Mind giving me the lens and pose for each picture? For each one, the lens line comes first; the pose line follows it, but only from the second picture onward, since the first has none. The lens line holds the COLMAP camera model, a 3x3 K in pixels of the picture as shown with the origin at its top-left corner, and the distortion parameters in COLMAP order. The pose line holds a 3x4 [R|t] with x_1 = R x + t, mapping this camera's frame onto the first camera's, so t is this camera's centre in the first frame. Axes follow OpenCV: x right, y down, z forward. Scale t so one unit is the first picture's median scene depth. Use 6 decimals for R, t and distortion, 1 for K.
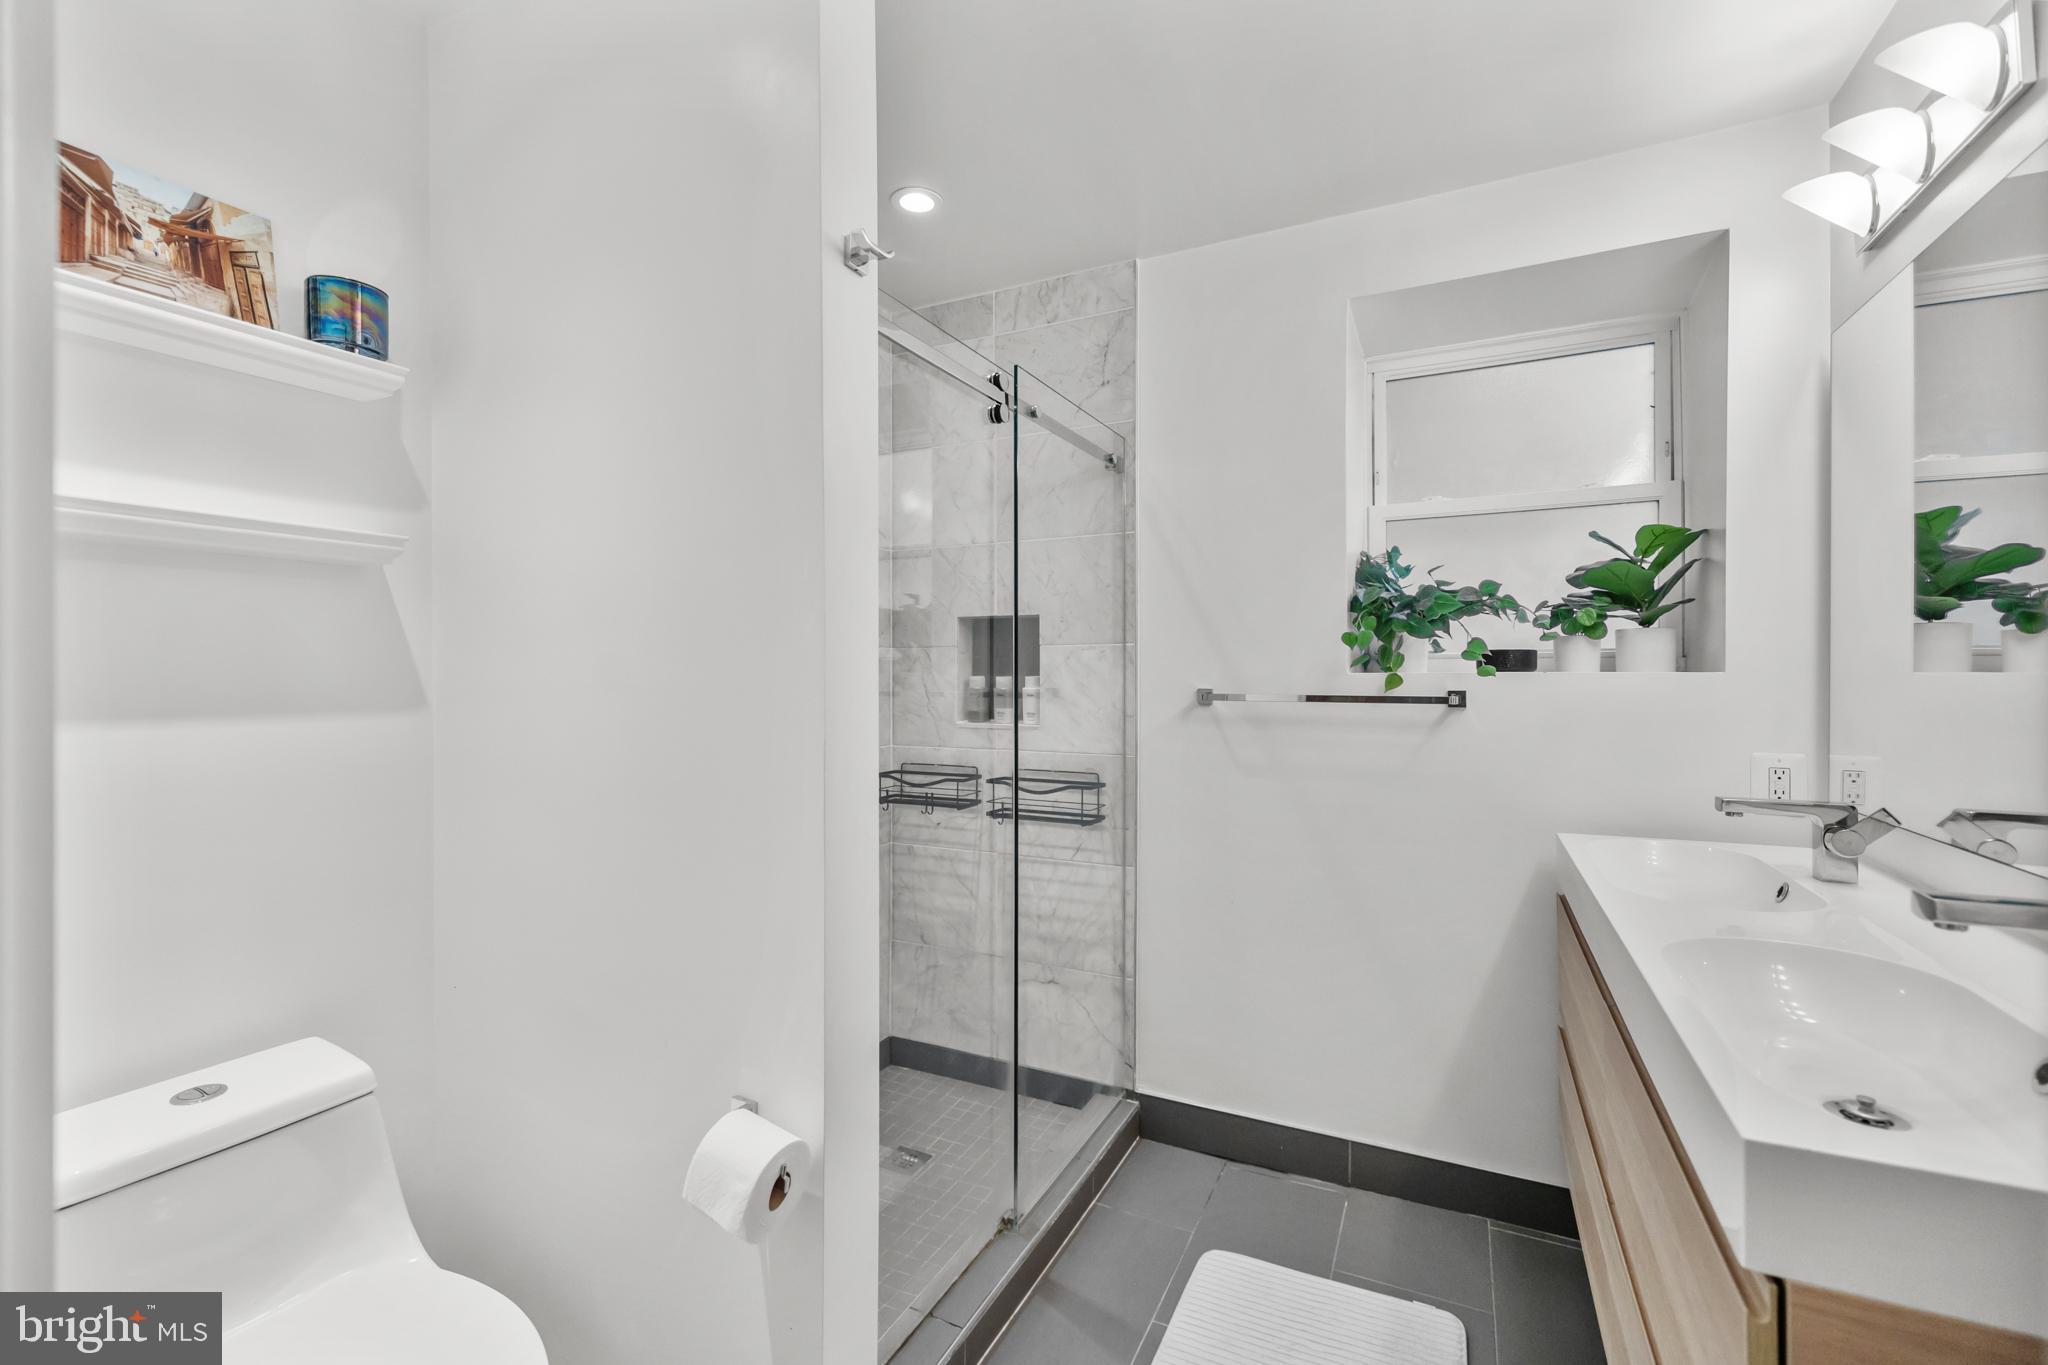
lens RADIAL K [[883.2, 0, 994.9], [0, 883.2, 674.3], [0, 0, 1]] dist [0.001789, 0.000501]
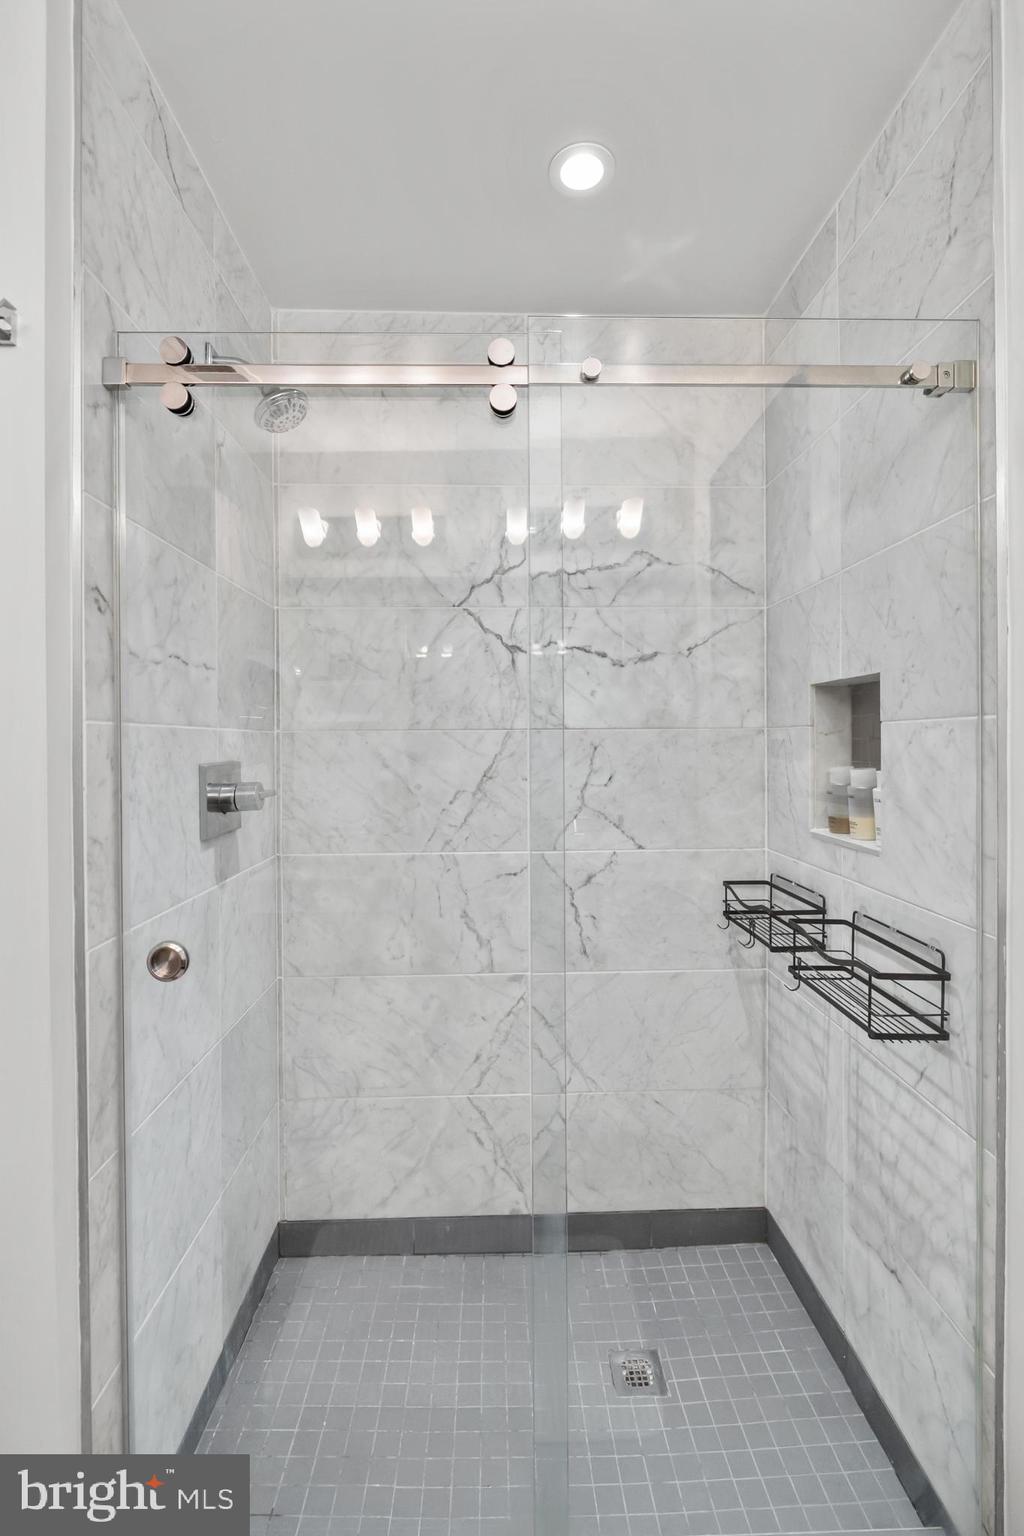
lens RADIAL K [[686.8, 0, 526.6], [0, 686.8, 743.4], [0, 0, 1]] dist [-0.002378, 0.000187]
pose [[0.498950, 0.000639, -0.866630, 0.383081], [0.003010, 0.999992, 0.002470, -0.021752], [0.866625, -0.003841, 0.498944, 0.600614]]
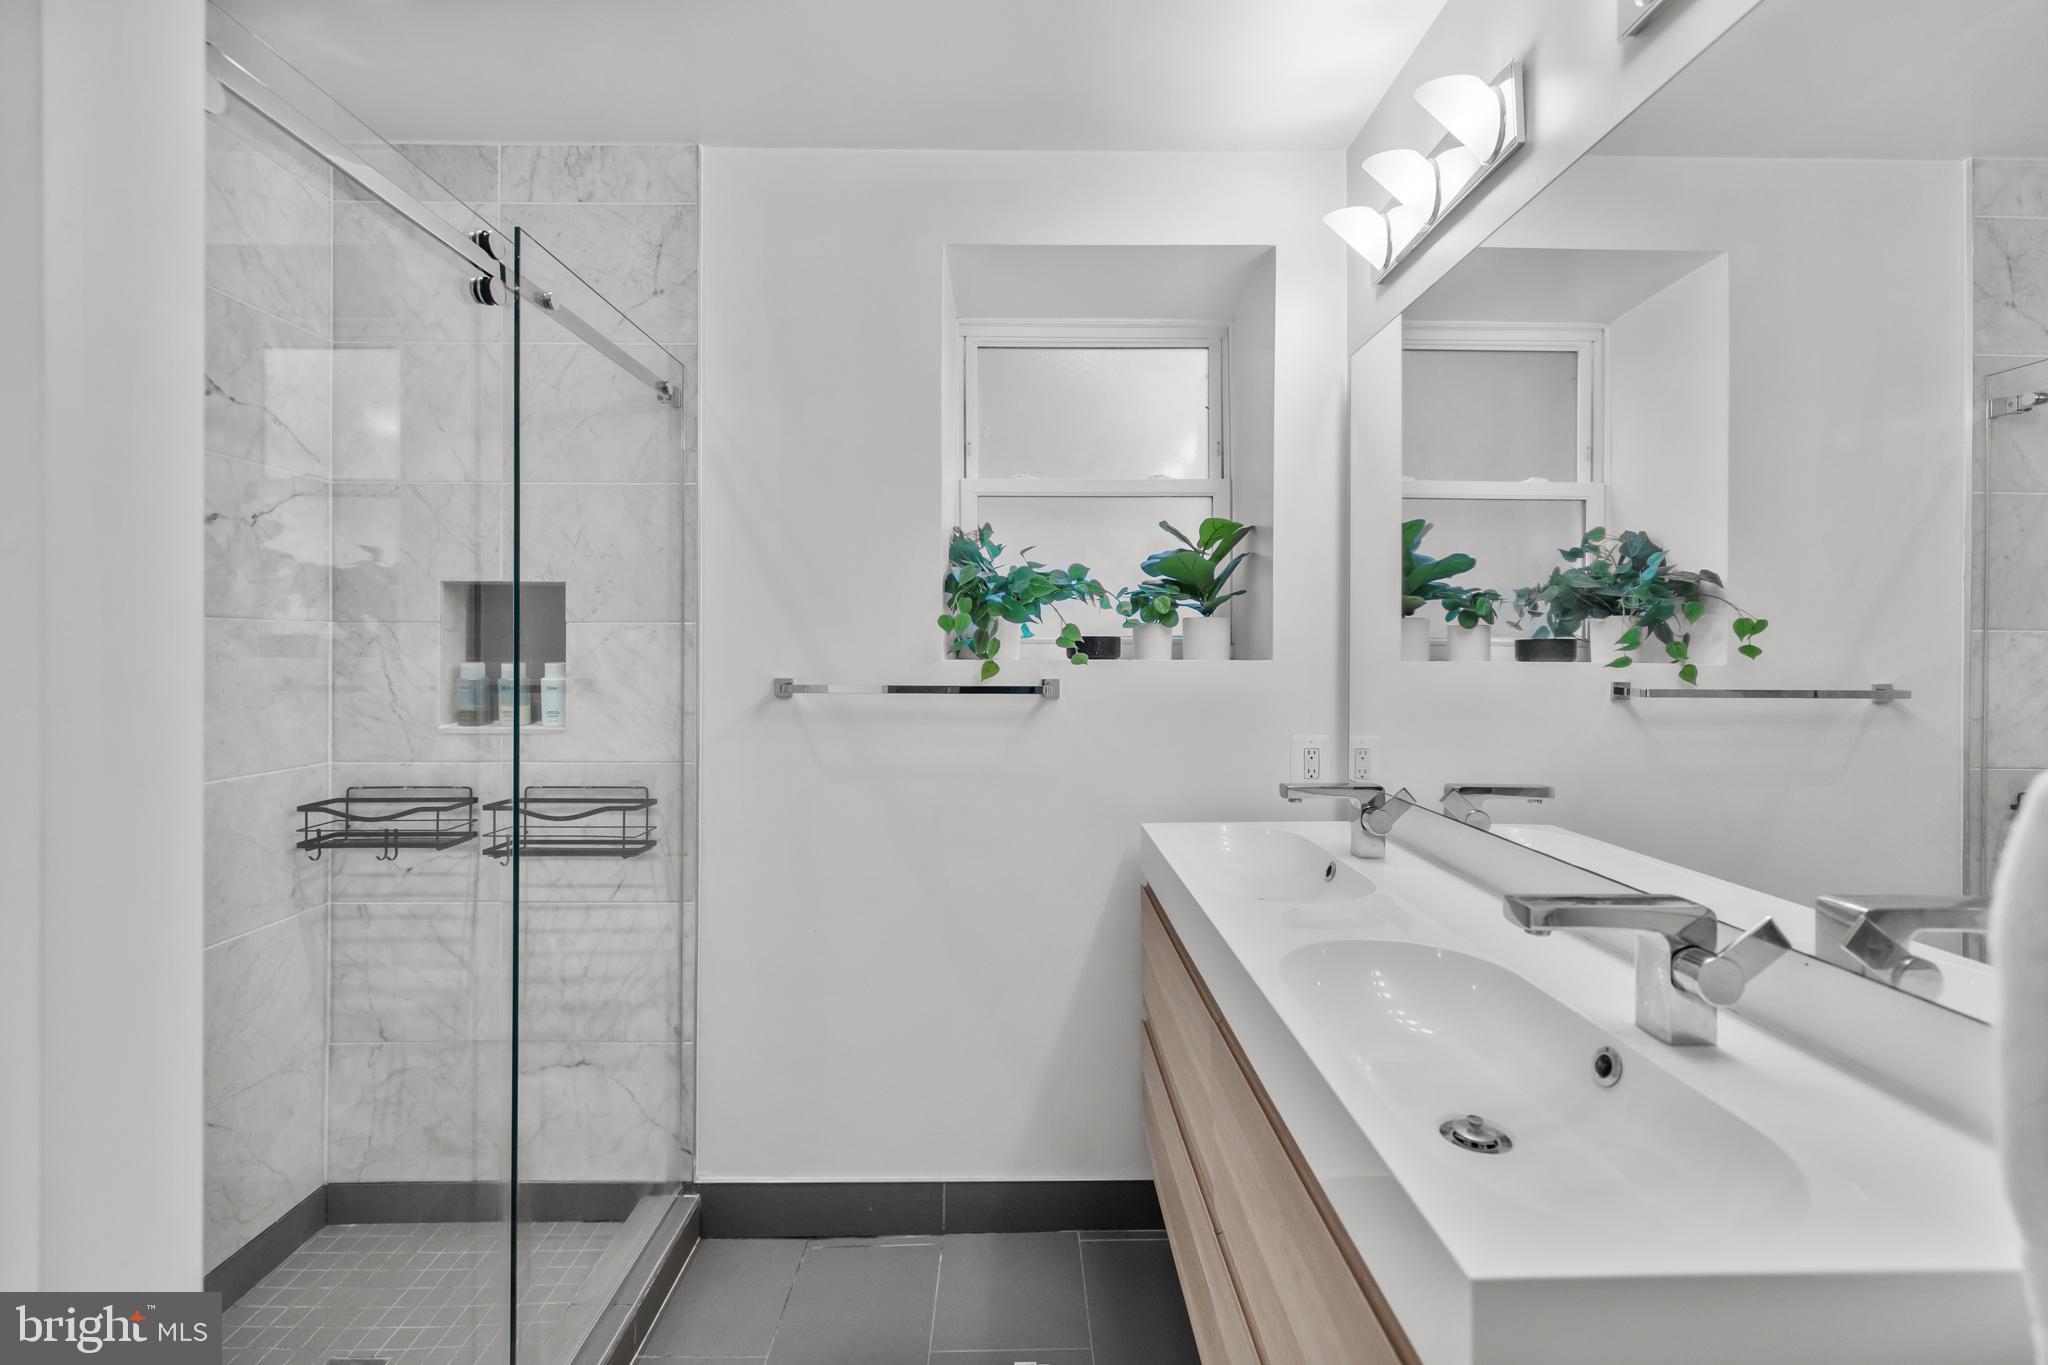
lens RADIAL K [[883.2, 0, 1001.9], [0, 883.2, 651.4], [0, 0, 1]] dist [0.001789, 0.000501]
pose [[0.887420, 0.001433, 0.460959, 0.036950], [-0.003370, 0.999989, 0.003379, -0.013159], [-0.460949, -0.004552, 0.887415, 0.169269]]
